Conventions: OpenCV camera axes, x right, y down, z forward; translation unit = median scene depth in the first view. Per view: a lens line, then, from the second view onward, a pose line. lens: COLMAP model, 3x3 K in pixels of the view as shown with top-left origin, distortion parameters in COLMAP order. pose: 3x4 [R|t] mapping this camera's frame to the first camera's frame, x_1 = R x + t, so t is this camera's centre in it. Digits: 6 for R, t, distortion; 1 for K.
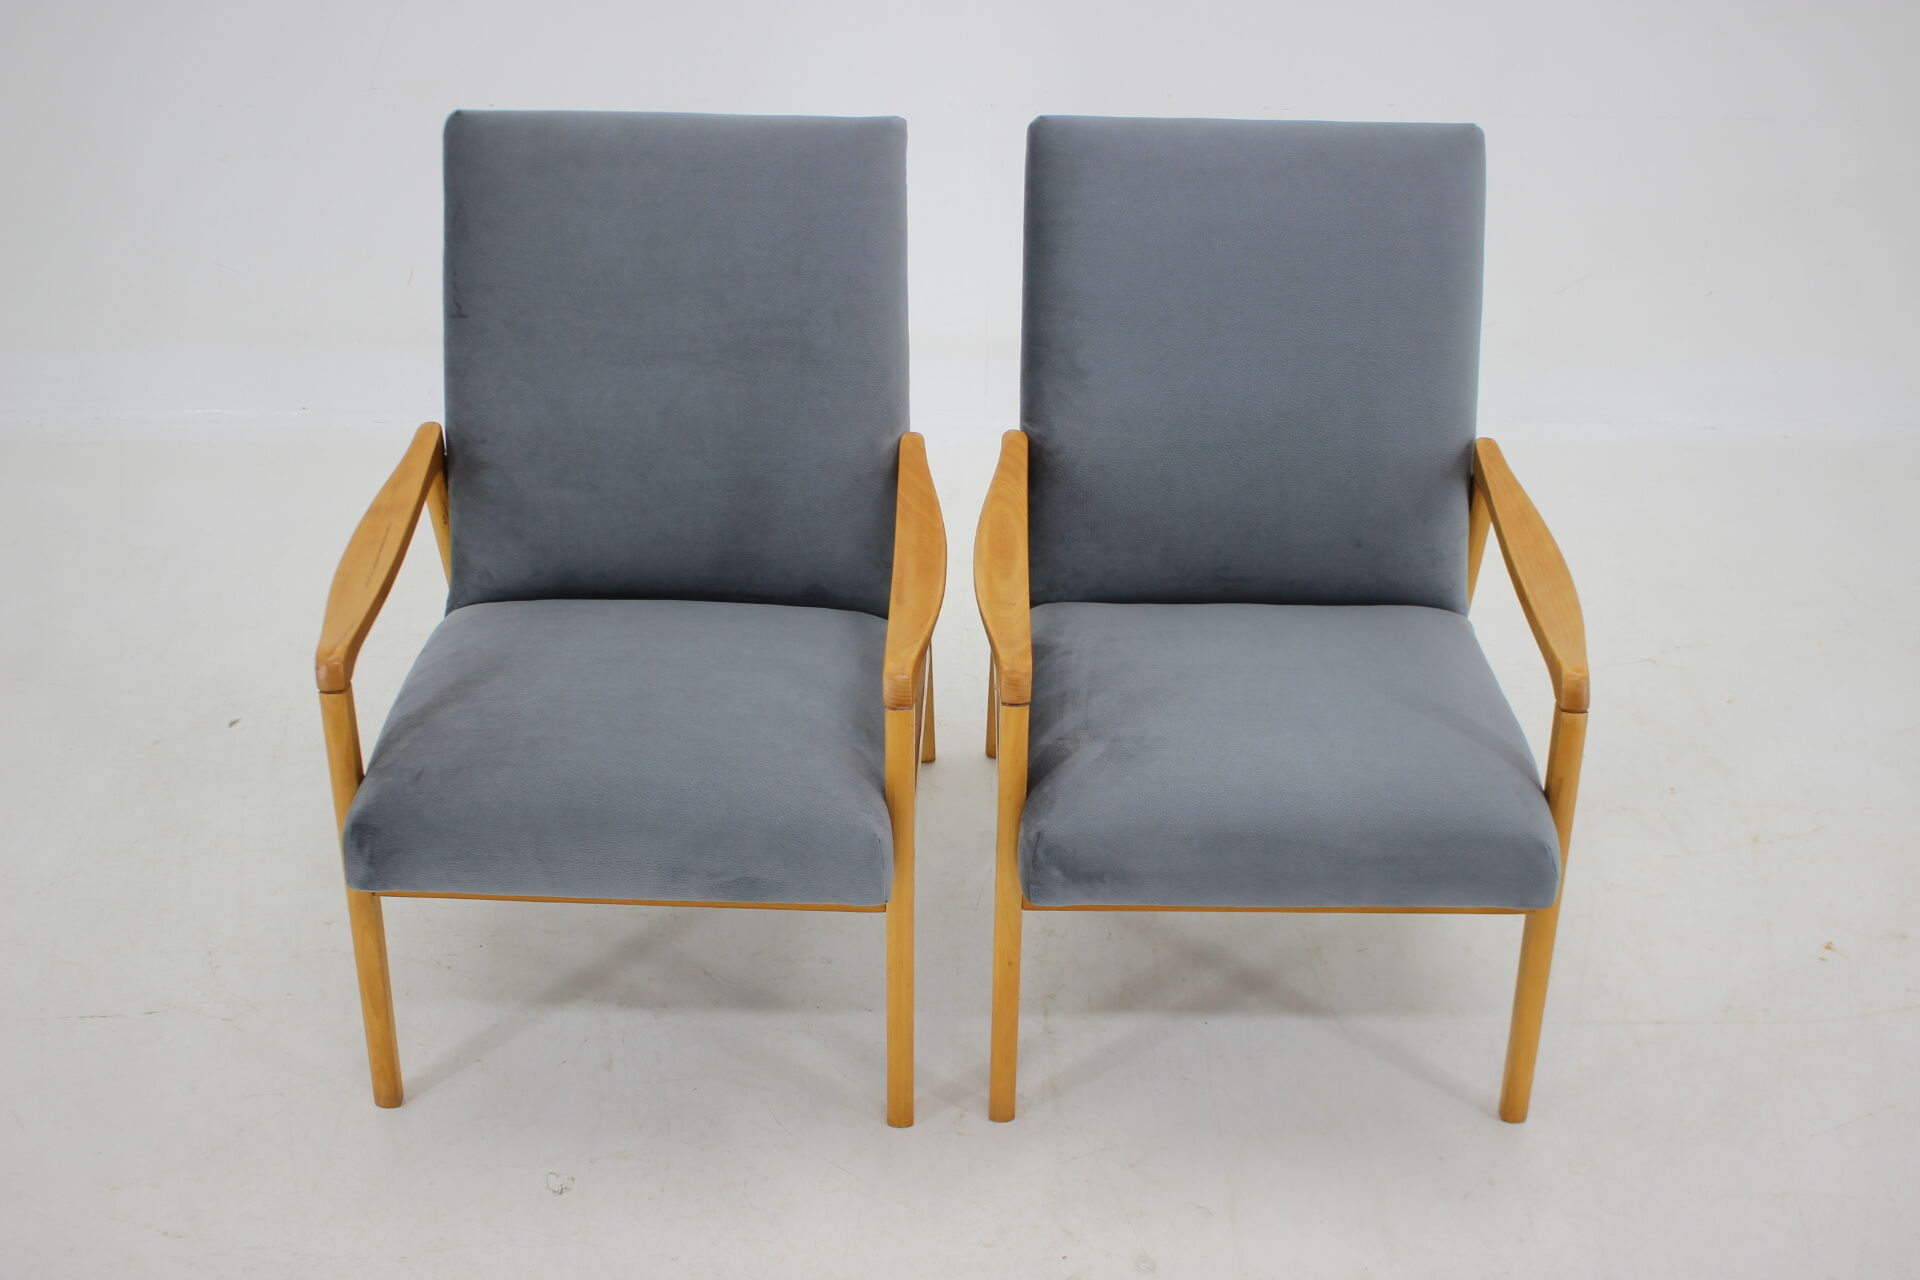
lens RADIAL K [[2312.4, 0, 957.6], [0, 2312.4, 650.6], [0, 0, 1]] dist [-0.067065, 0.000000]
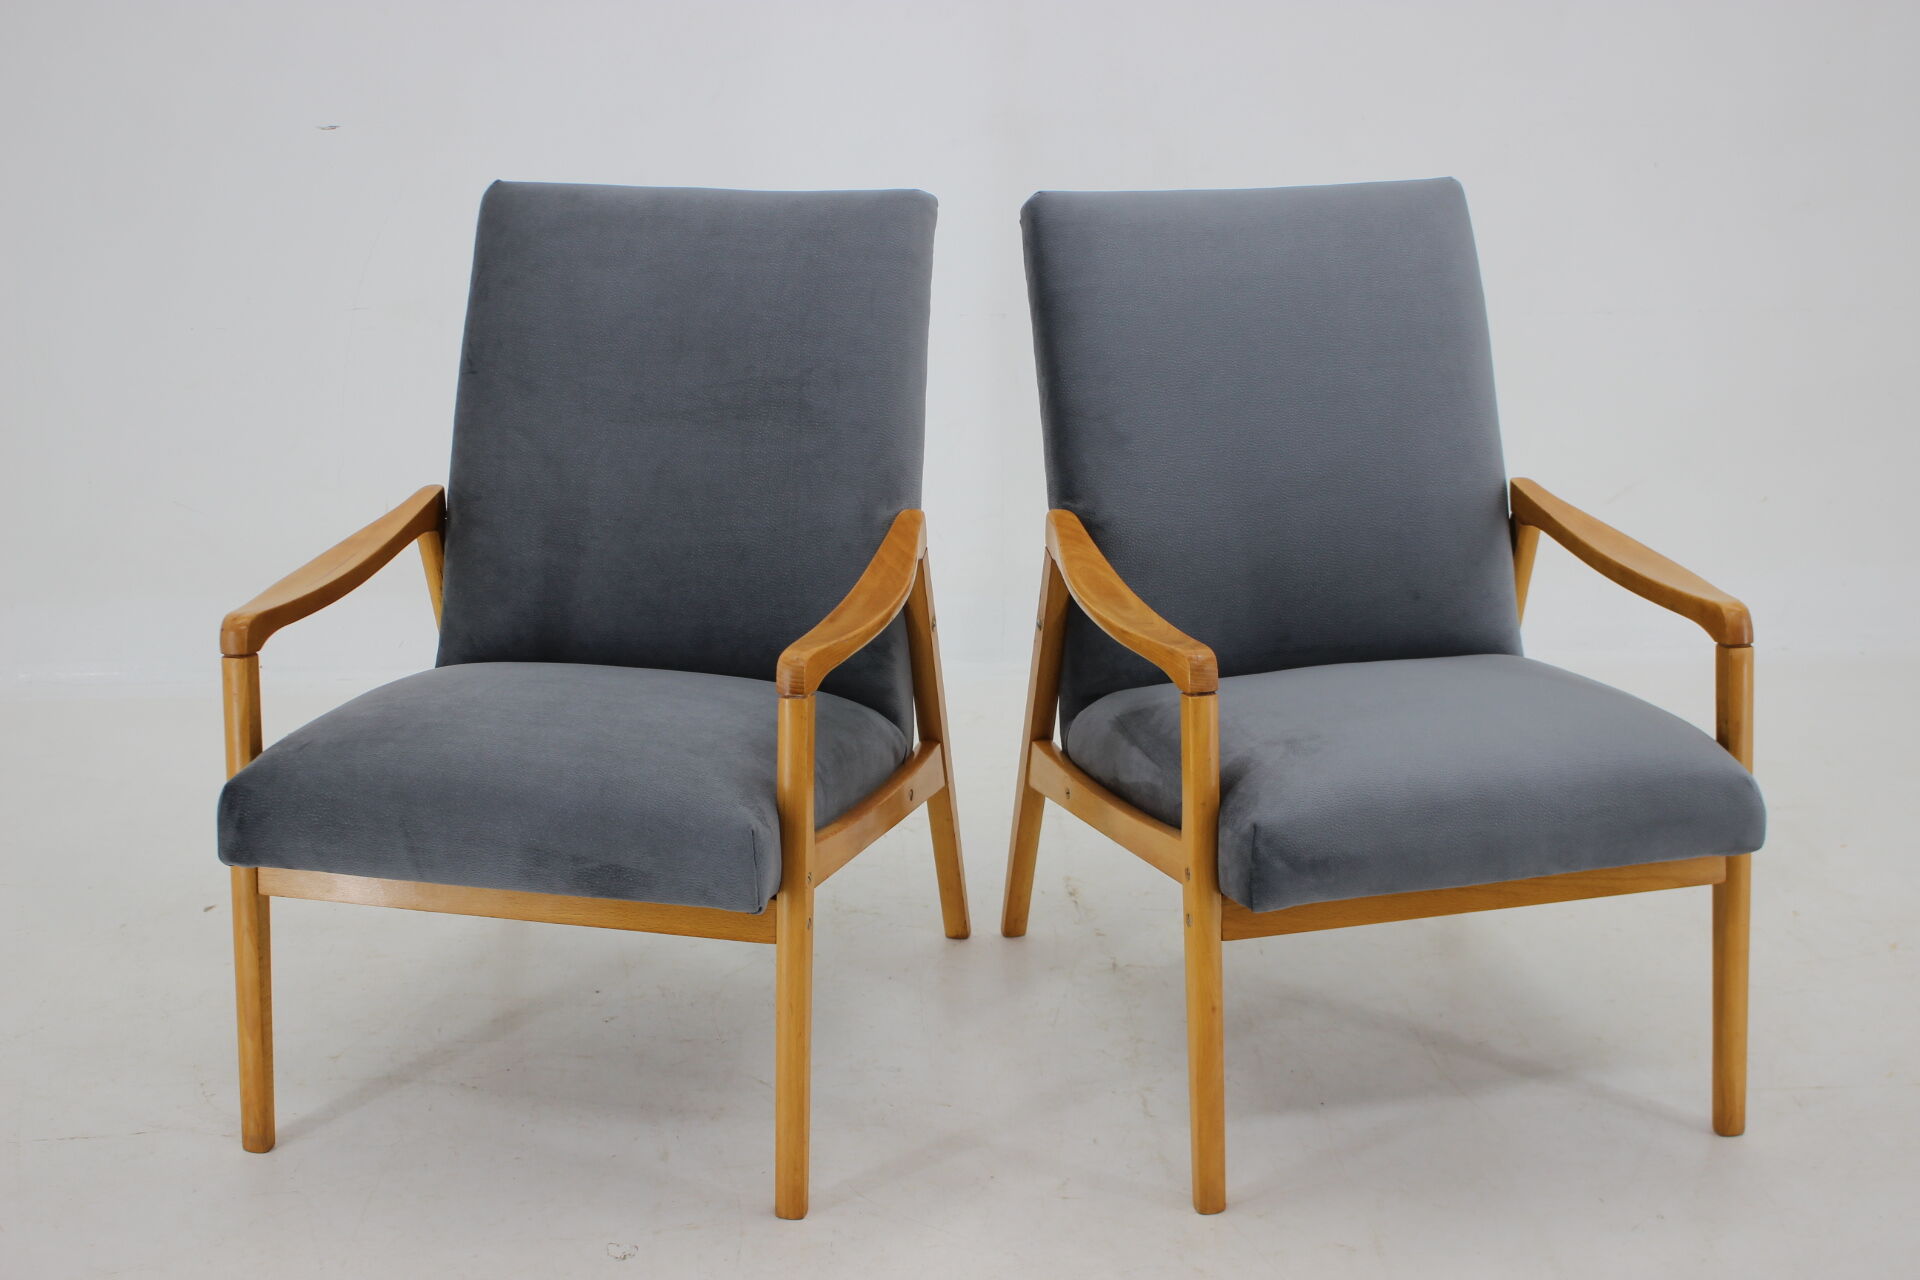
lens RADIAL K [[2687.1, 0, 963.6], [0, 2687.1, 637.0], [0, 0, 1]] dist [-0.049228, 0.000000]
pose [[0.978382, 0.042749, -0.202341, 0.229201], [-0.095378, 0.961408, -0.258065, 0.241442], [0.183500, 0.271785, 0.944701, -0.014125]]
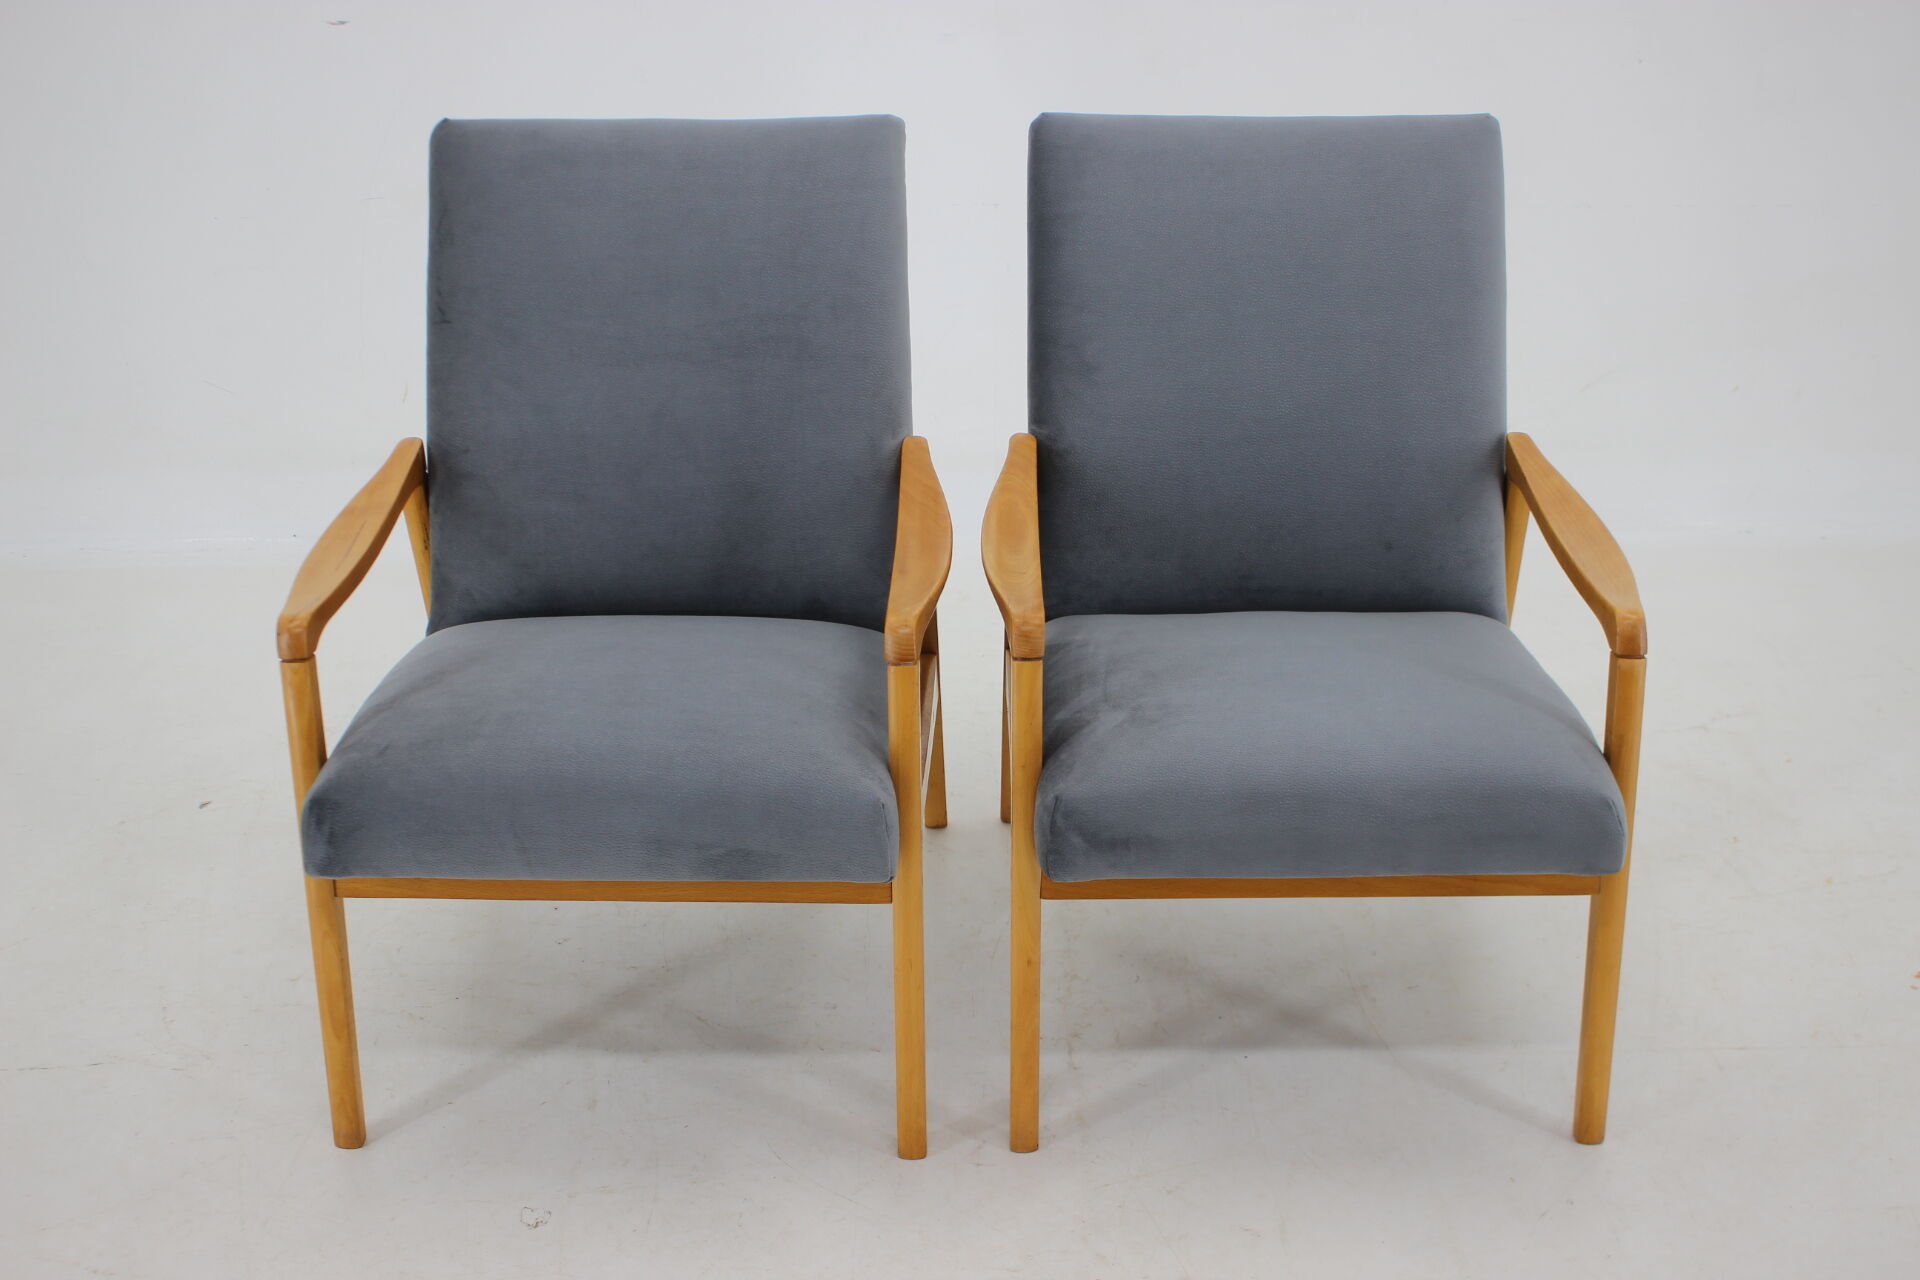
lens RADIAL K [[2312.4, 0, 956.2], [0, 2312.4, 648.0], [0, 0, 1]] dist [-0.067065, 0.000000]
pose [[0.999787, -0.019185, -0.007545, 0.002895], [0.017814, 0.988196, -0.152155, 0.140869], [0.010375, 0.151988, 0.988328, 0.072712]]
